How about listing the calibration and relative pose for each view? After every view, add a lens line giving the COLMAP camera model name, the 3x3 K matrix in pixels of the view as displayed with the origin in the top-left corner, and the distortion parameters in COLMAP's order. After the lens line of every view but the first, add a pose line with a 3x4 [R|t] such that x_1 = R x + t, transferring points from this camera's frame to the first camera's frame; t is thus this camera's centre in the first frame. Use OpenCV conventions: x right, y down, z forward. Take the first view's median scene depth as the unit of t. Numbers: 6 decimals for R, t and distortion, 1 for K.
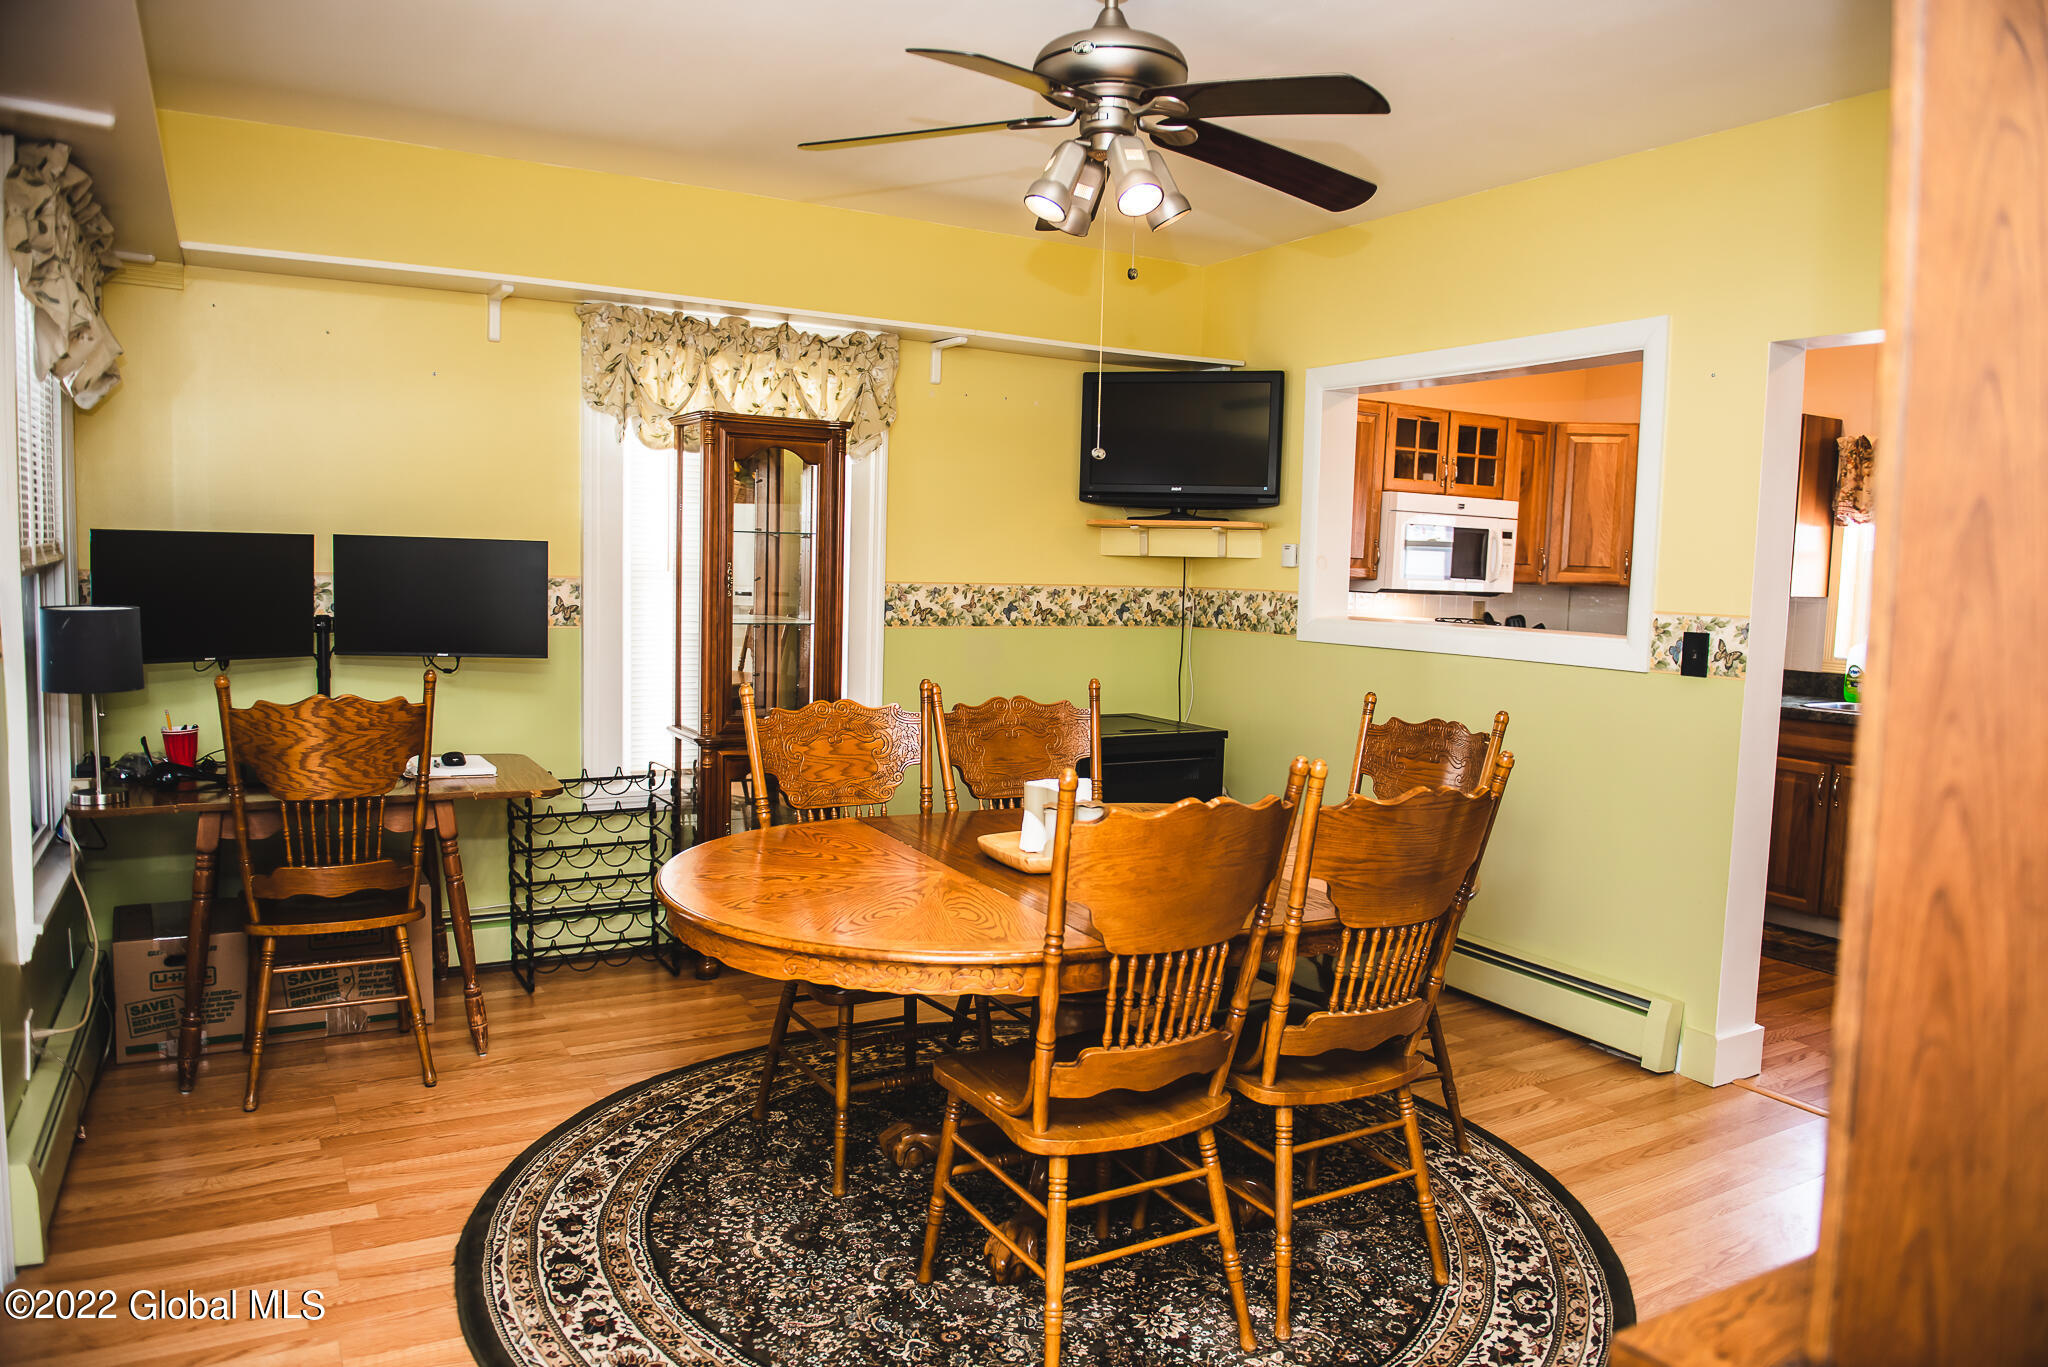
lens RADIAL K [[1399.5, 0, 1025.4], [0, 1399.5, 693.4], [0, 0, 1]] dist [-0.047396, -0.007285]
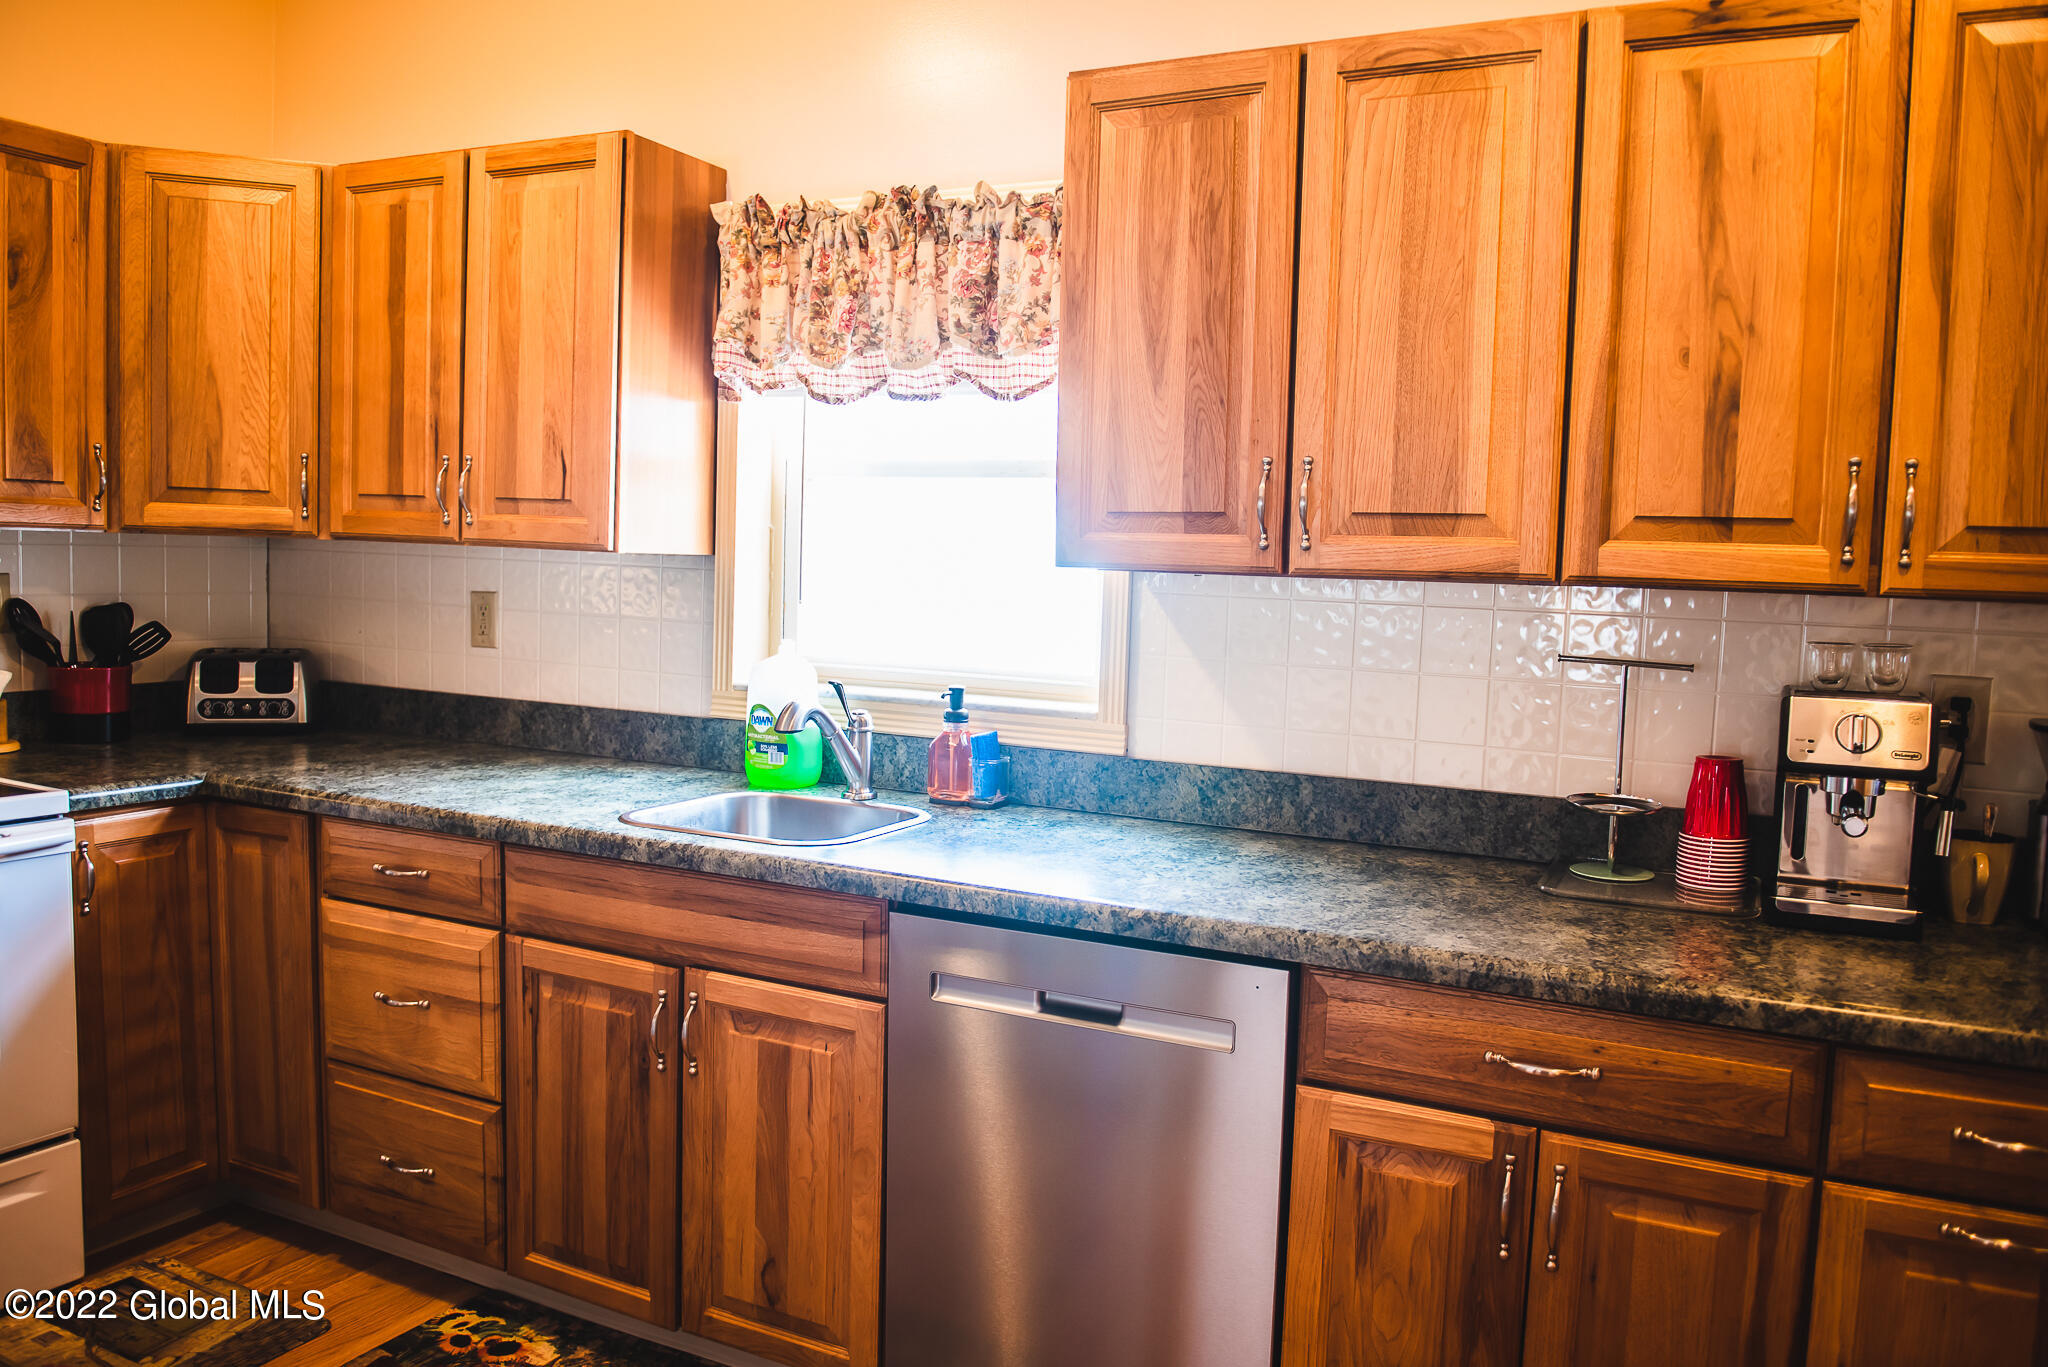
lens RADIAL K [[1524.6, 0, 1026.0], [0, 1524.6, 693.6], [0, 0, 1]] dist [-0.050056, -0.004227]
pose [[0.833617, -0.048453, 0.550213, 0.416956], [0.041566, 0.998823, 0.024982, -0.034514], [-0.550776, 0.002044, 0.834651, 0.555535]]
